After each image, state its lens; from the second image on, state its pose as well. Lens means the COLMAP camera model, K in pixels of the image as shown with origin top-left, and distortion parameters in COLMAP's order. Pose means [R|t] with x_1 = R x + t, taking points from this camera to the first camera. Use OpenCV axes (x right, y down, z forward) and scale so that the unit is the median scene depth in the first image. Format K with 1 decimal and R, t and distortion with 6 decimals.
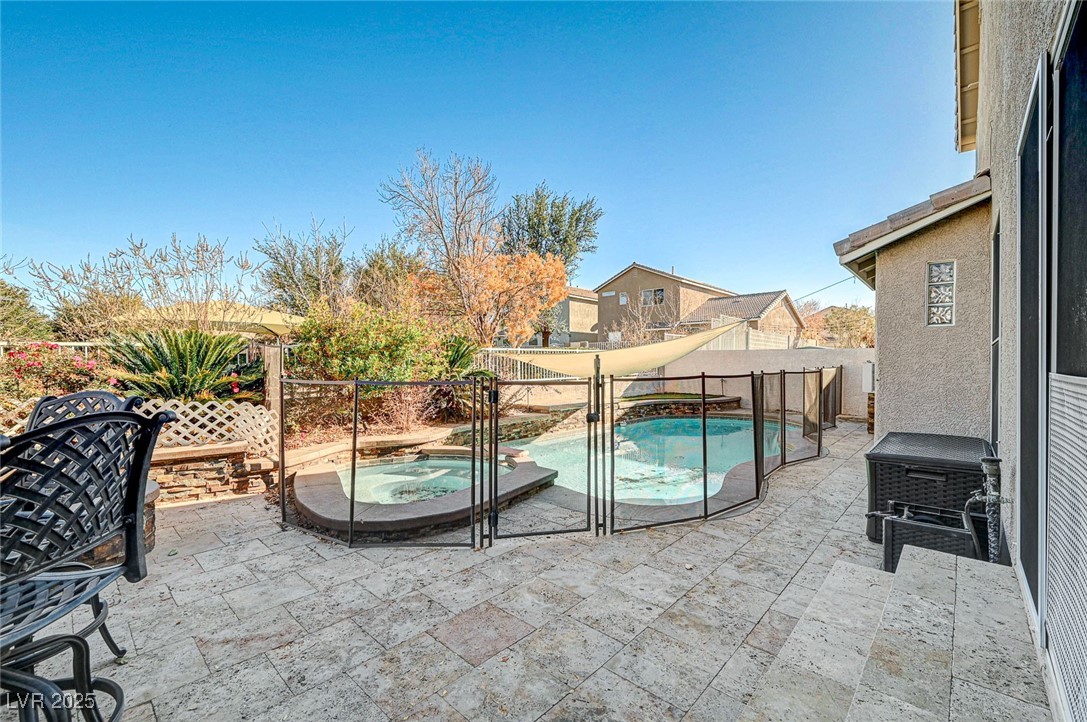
lens RADIAL K [[447.9, 0, 512.6], [0, 447.9, 363.2], [0, 0, 1]] dist [-0.000652, 0.000211]
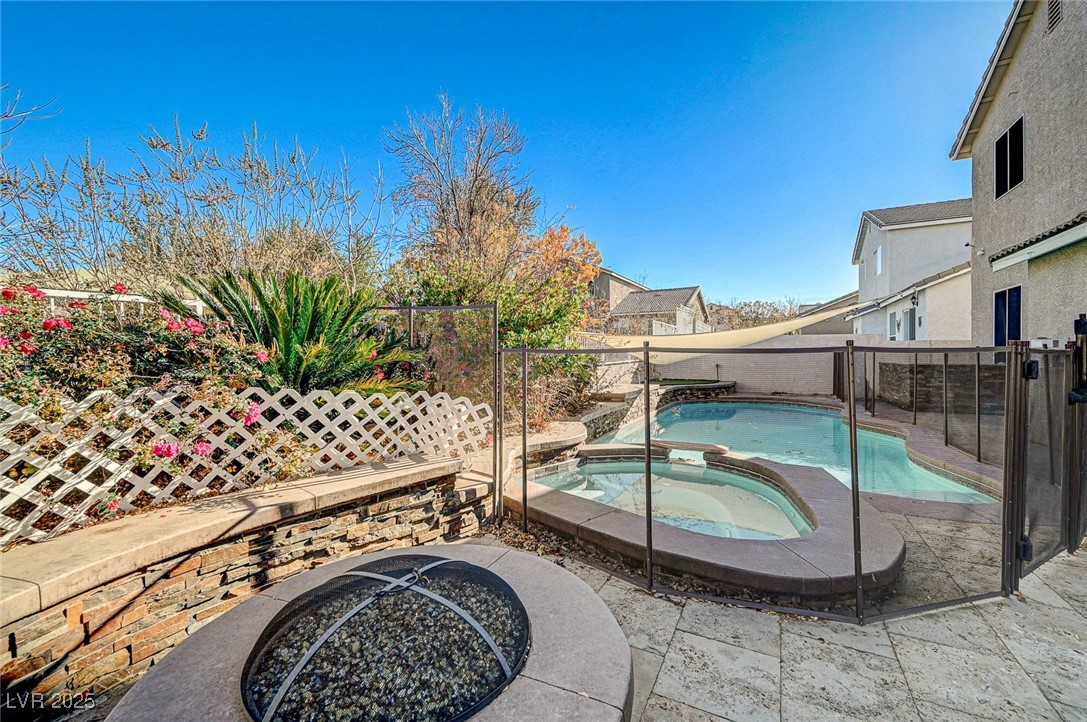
lens RADIAL K [[447.9, 0, 529.5], [0, 447.9, 353.8], [0, 0, 1]] dist [-0.000652, 0.000211]
pose [[0.968164, -0.003918, 0.250287, -0.646870], [0.004554, 0.999988, -0.001962, 0.035497], [-0.250276, 0.003039, 0.968170, 0.368434]]
